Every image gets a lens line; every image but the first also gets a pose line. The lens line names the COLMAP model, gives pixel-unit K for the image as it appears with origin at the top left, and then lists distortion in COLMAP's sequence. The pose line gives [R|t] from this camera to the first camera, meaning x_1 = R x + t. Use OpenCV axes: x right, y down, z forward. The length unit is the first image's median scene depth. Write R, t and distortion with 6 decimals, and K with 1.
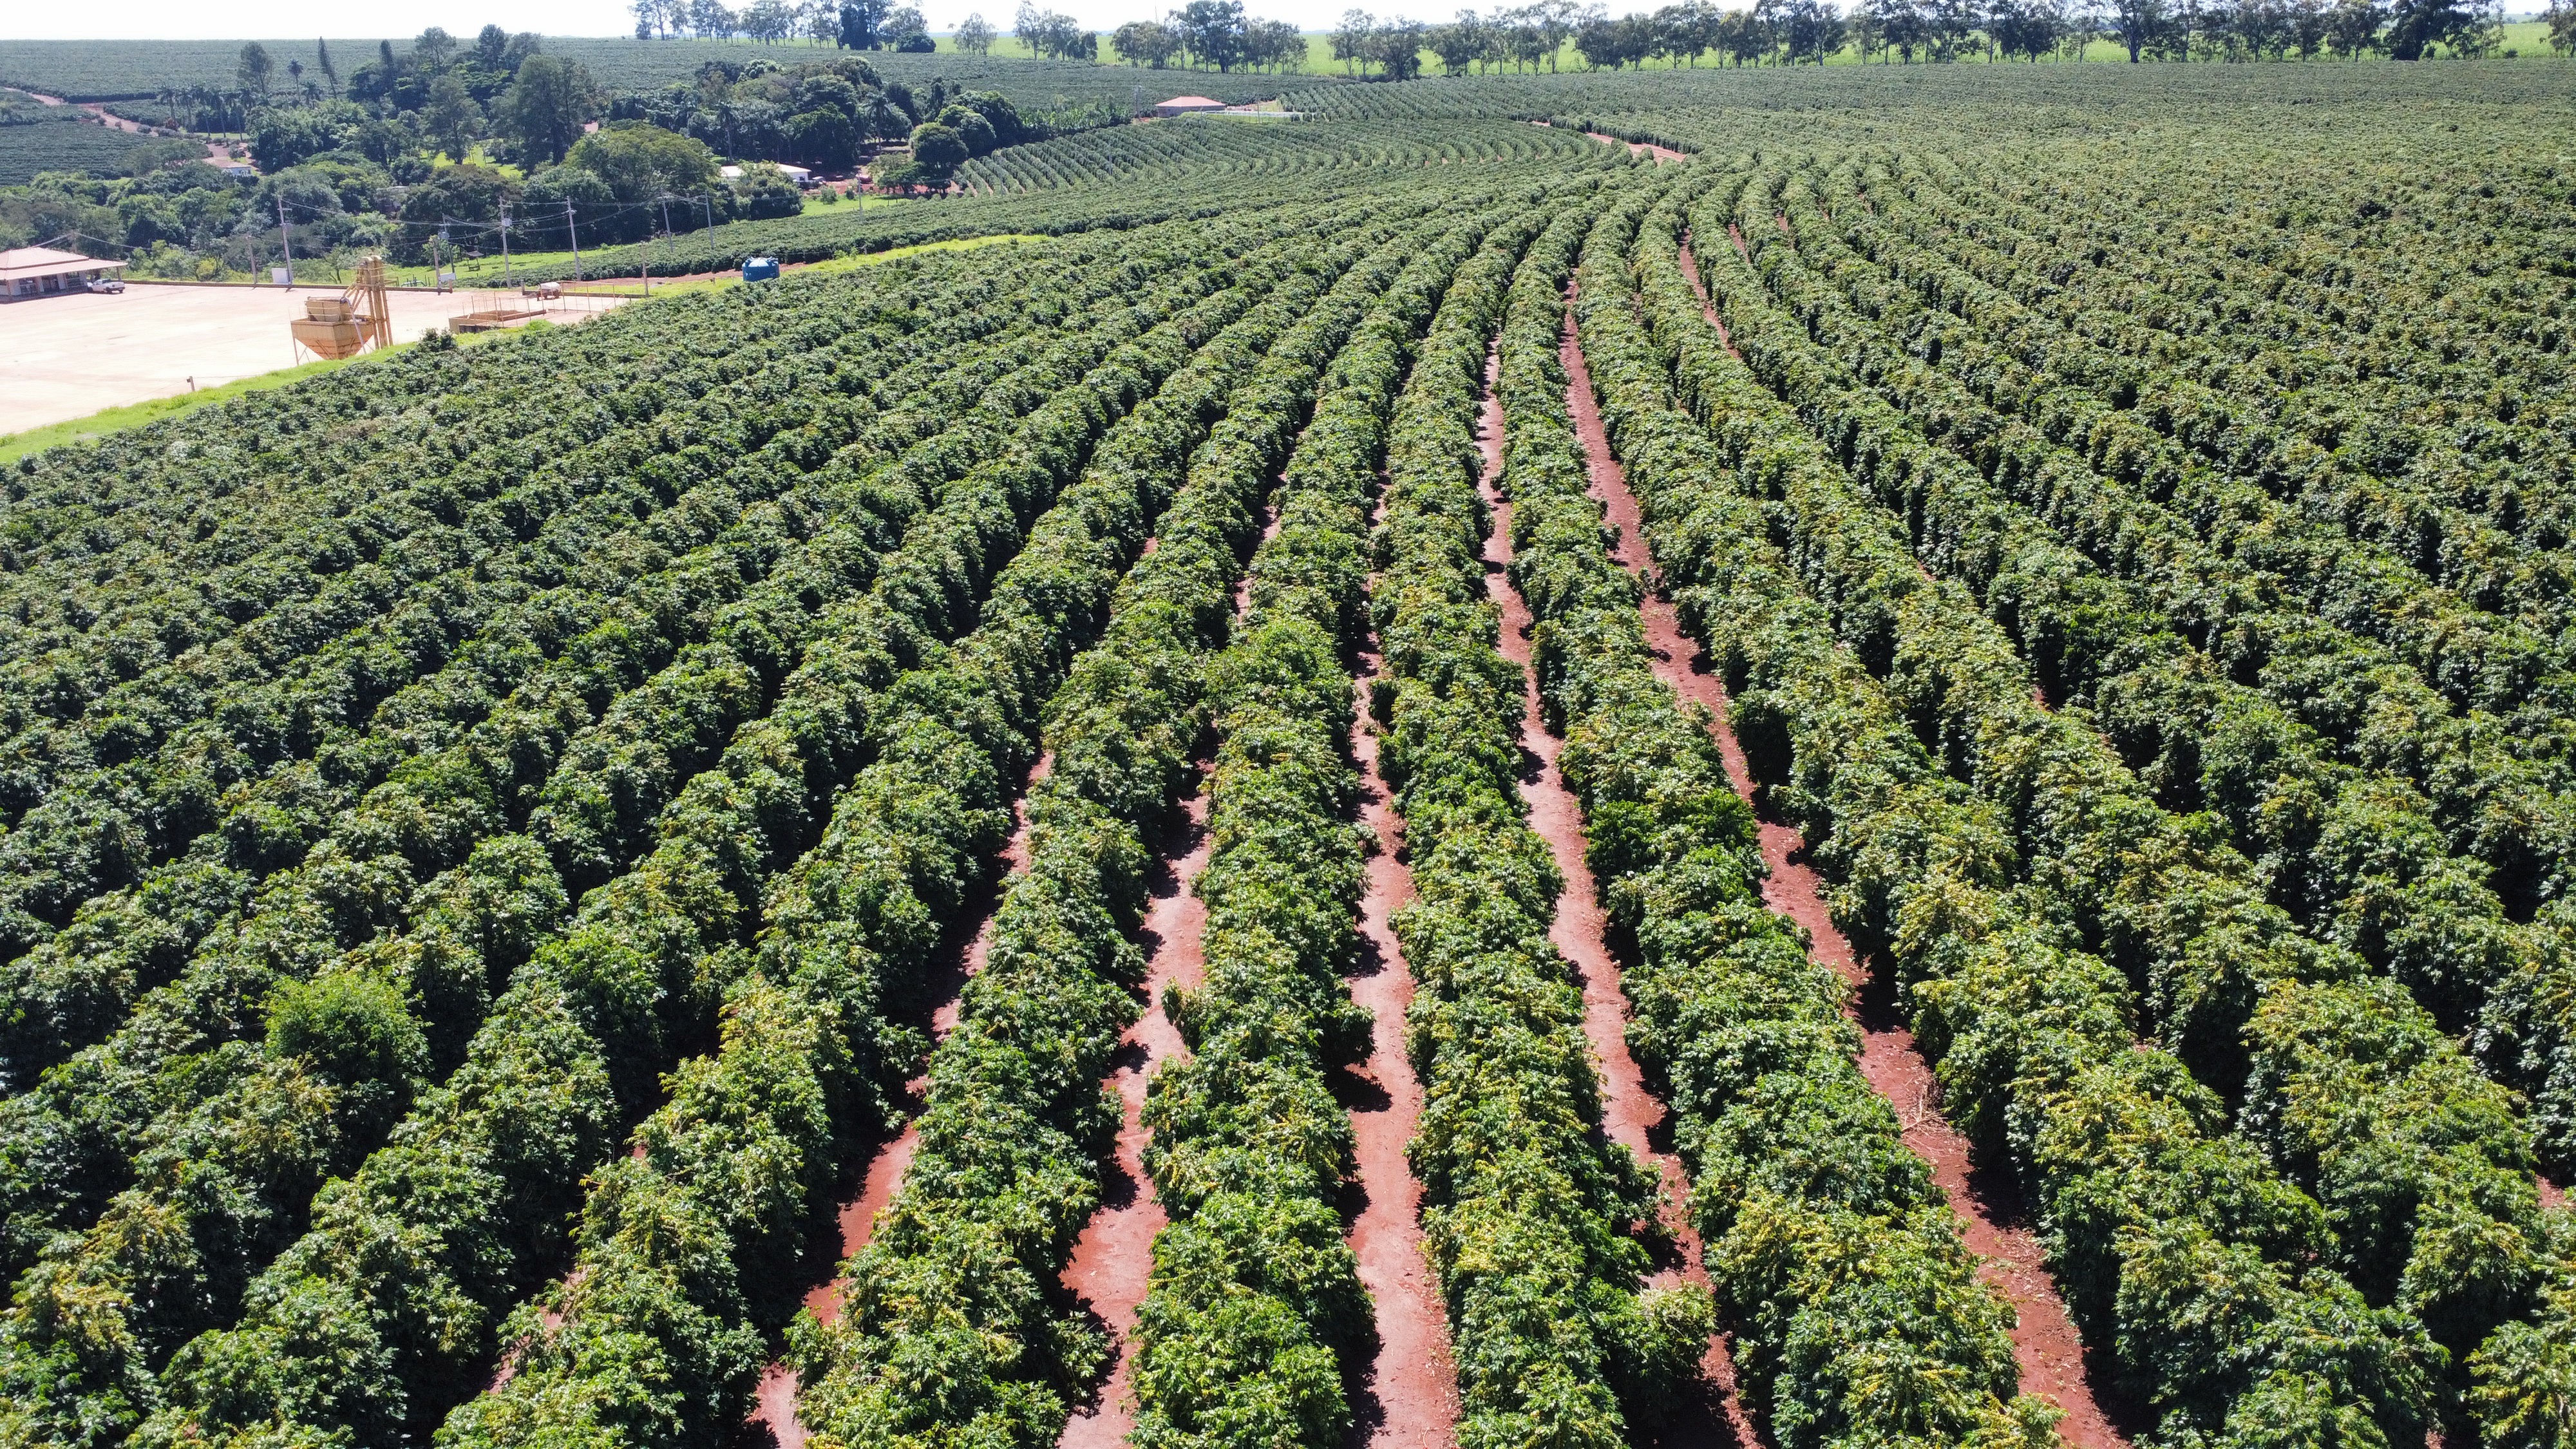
lens RADIAL K [[1867.2, 0, 1276.2], [0, 1867.2, 708.9], [0, 0, 1]] dist [-0.020517, -0.030052]
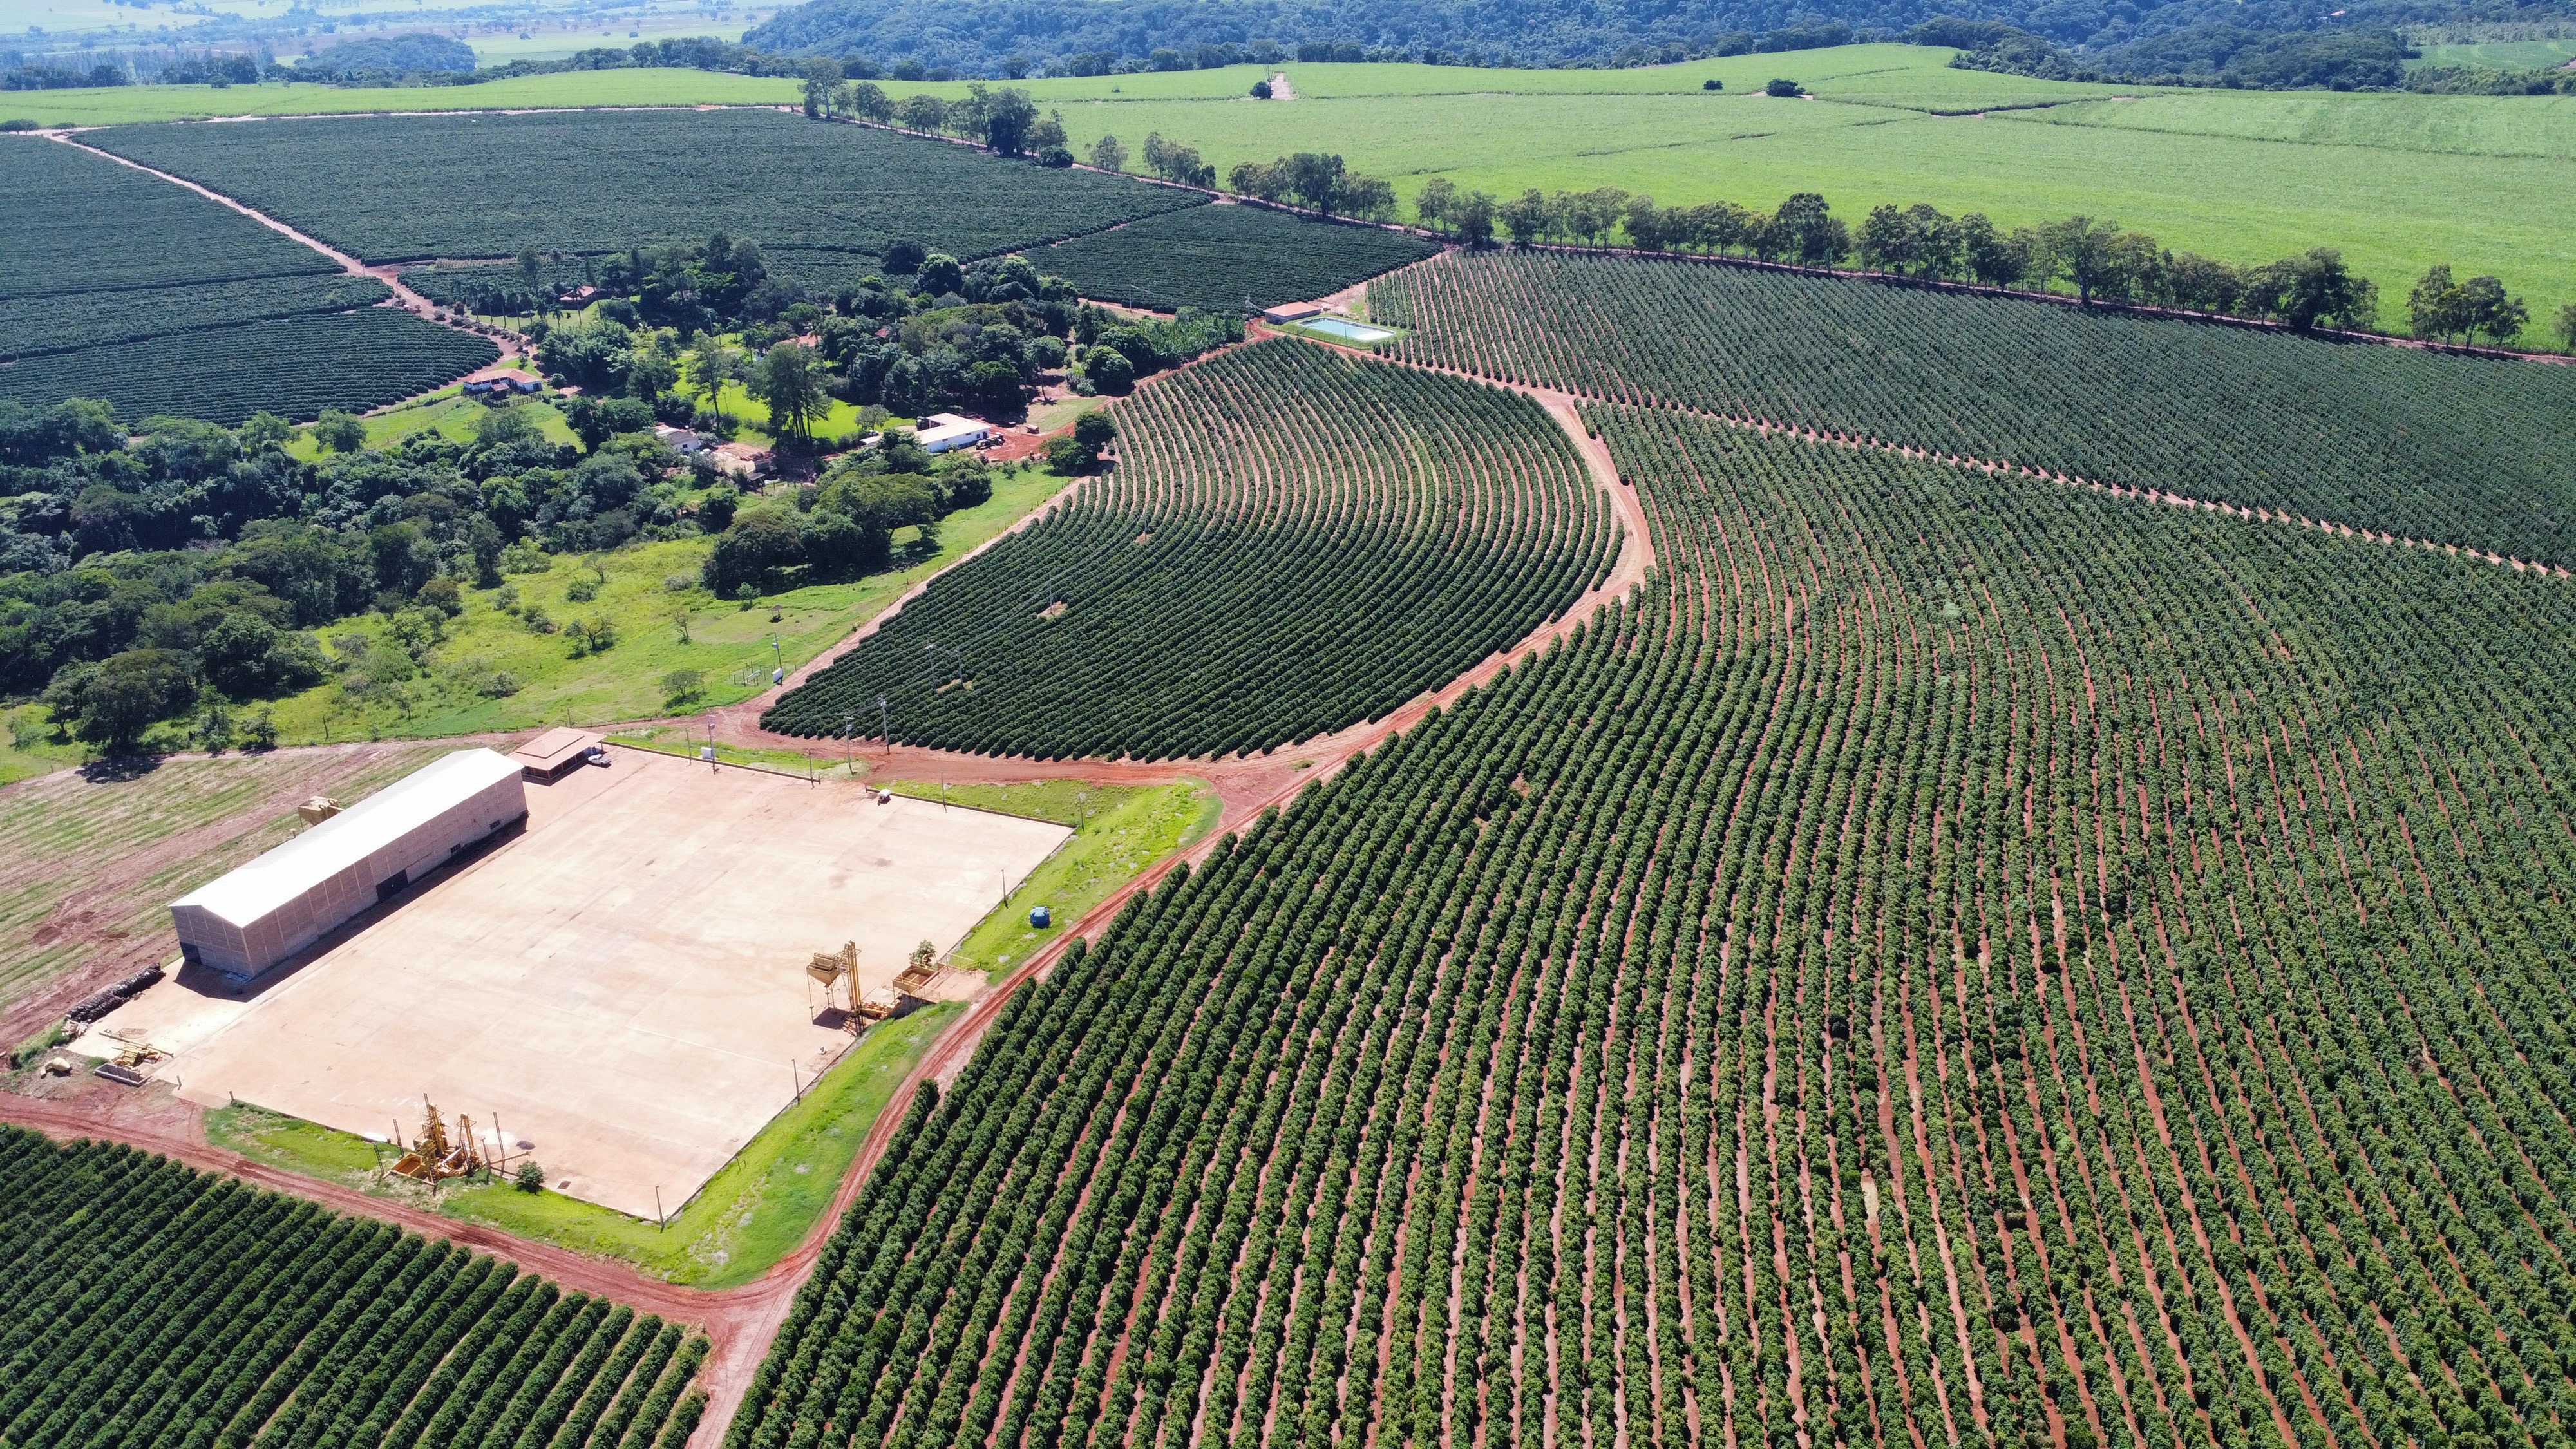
lens RADIAL K [[1867.2, 0, 1276.2], [0, 1867.2, 708.9], [0, 0, 1]] dist [-0.020517, -0.030052]
pose [[0.998273, 0.022449, -0.054289, 0.013365], [-0.018441, 0.997144, 0.073238, -0.141352], [0.055778, -0.072111, 0.995836, -0.203096]]
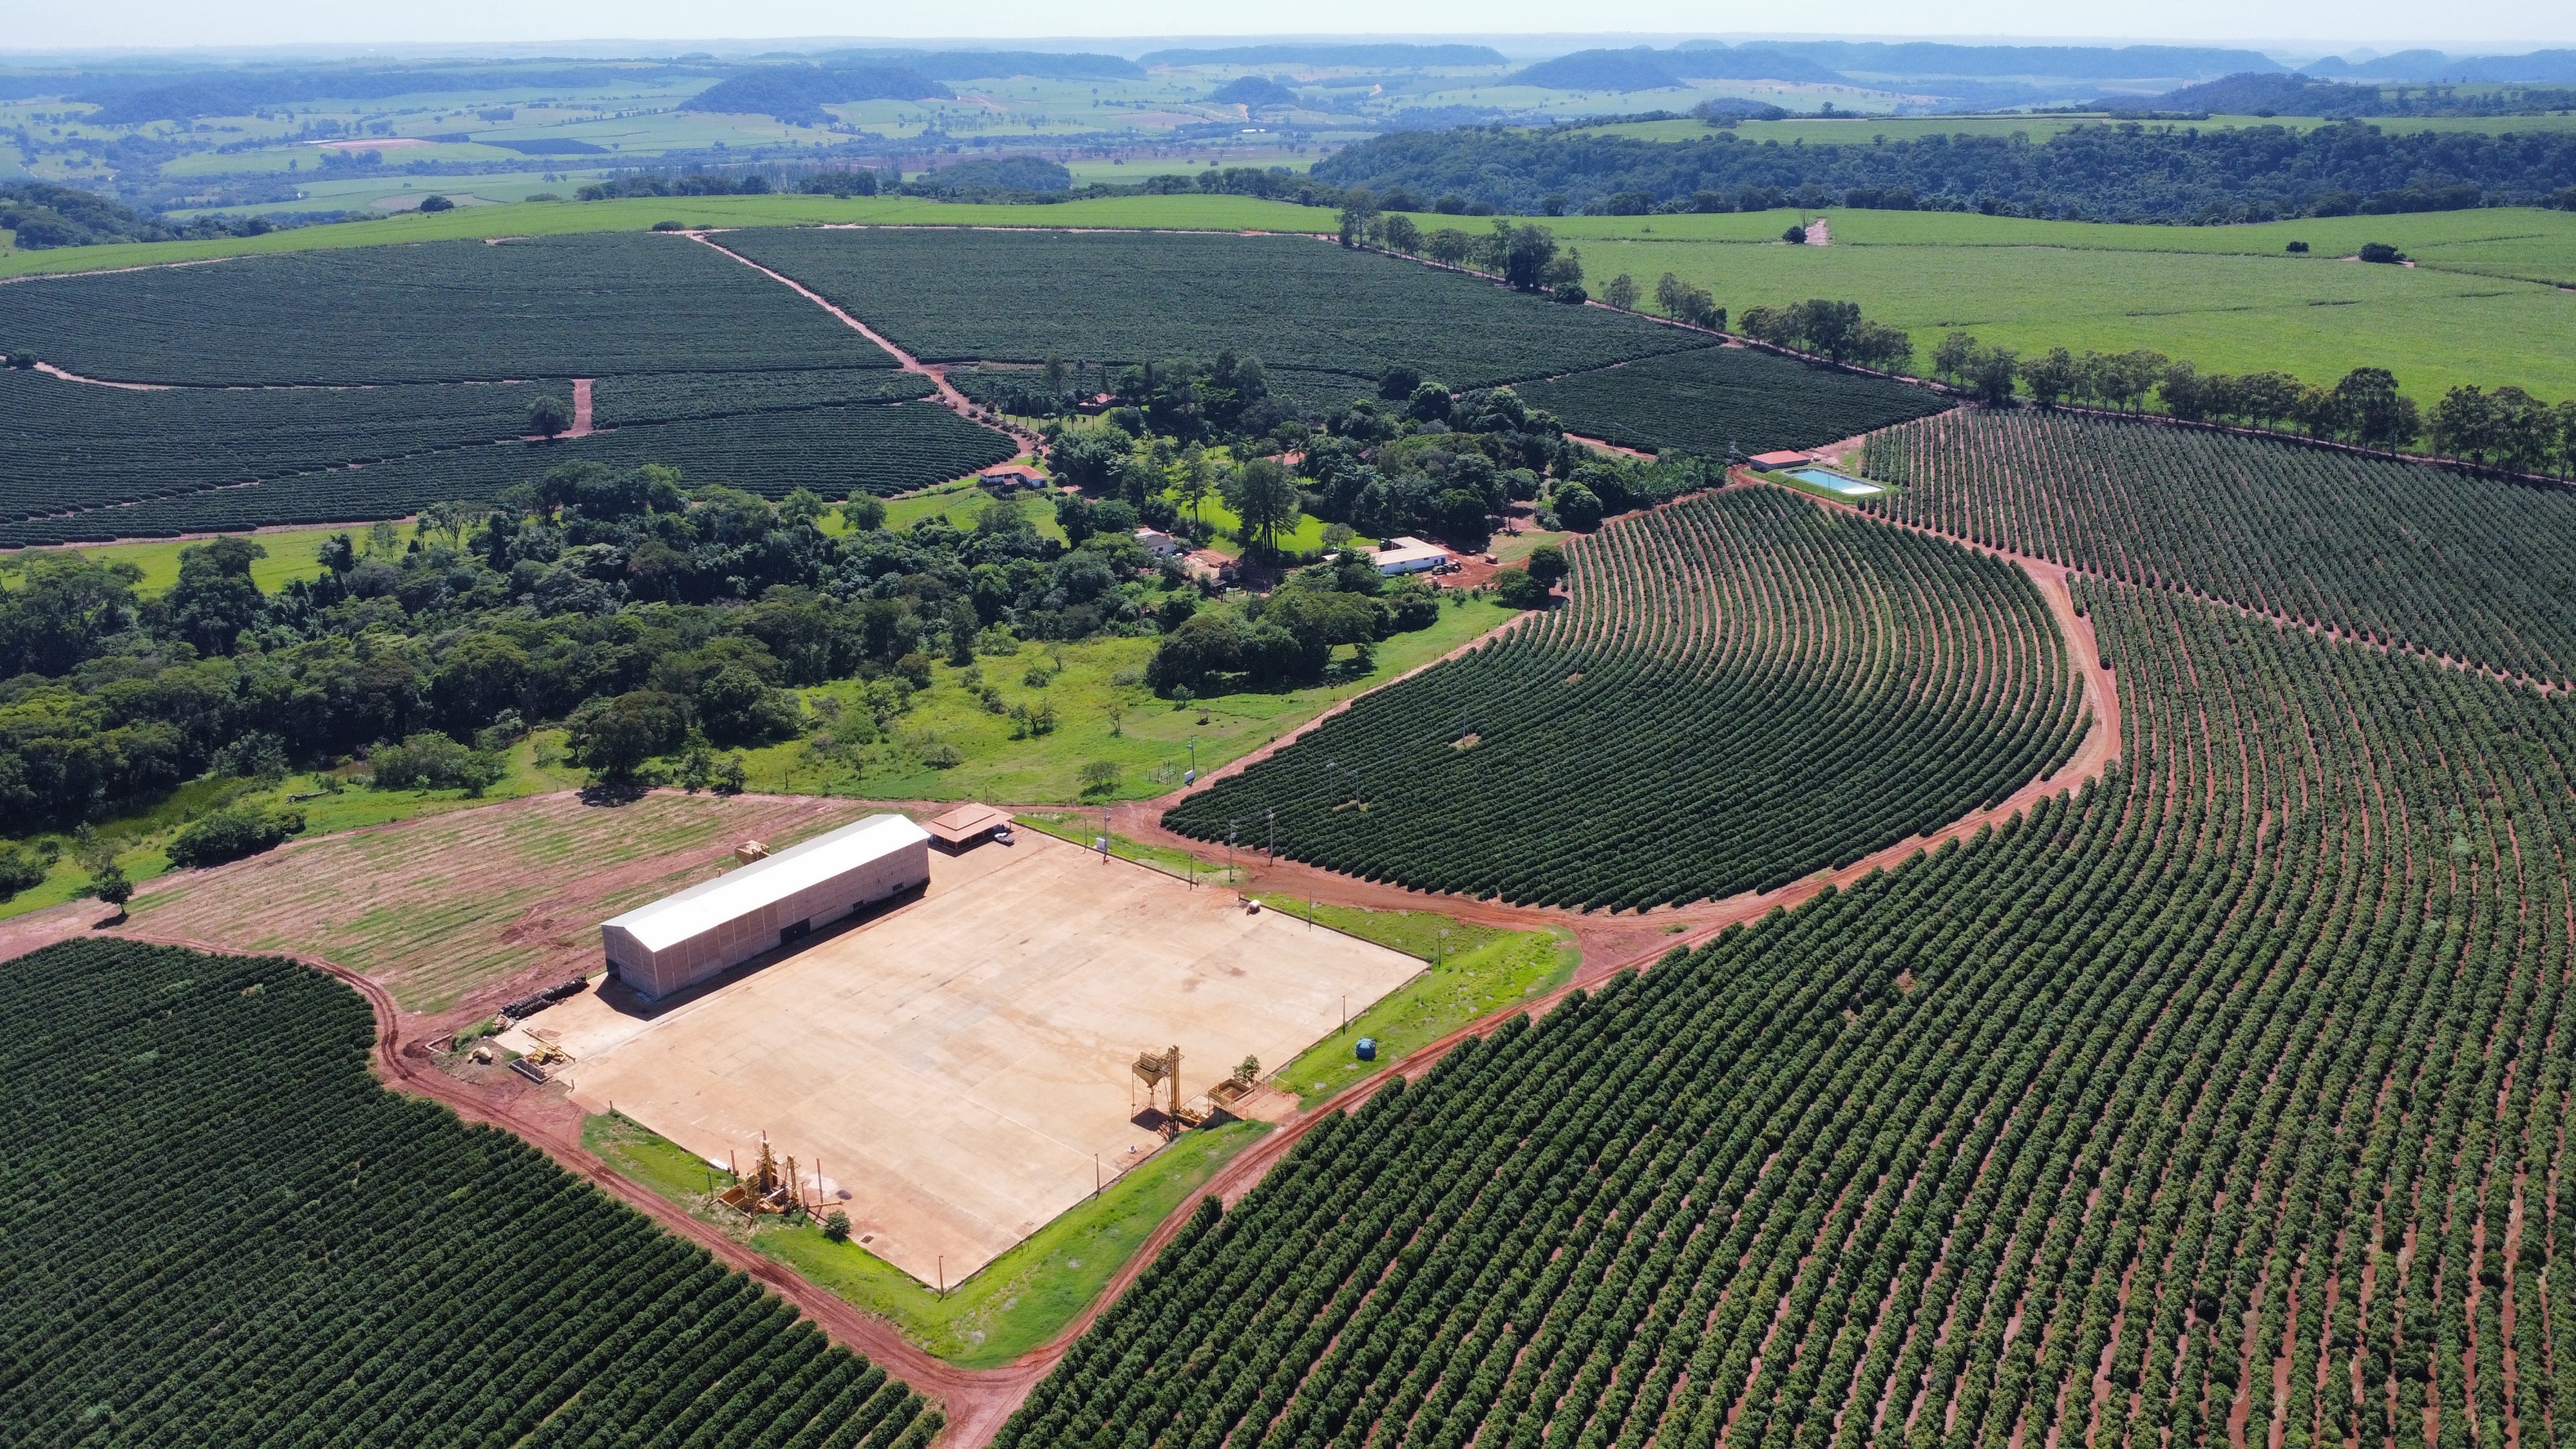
lens RADIAL K [[1867.2, 0, 1276.2], [0, 1867.2, 708.9], [0, 0, 1]] dist [-0.020517, -0.030052]
pose [[0.939739, 0.115764, -0.321696, 0.046924], [-0.114003, 0.993181, 0.024377, -0.146237], [0.322325, 0.013767, 0.946529, -0.190502]]
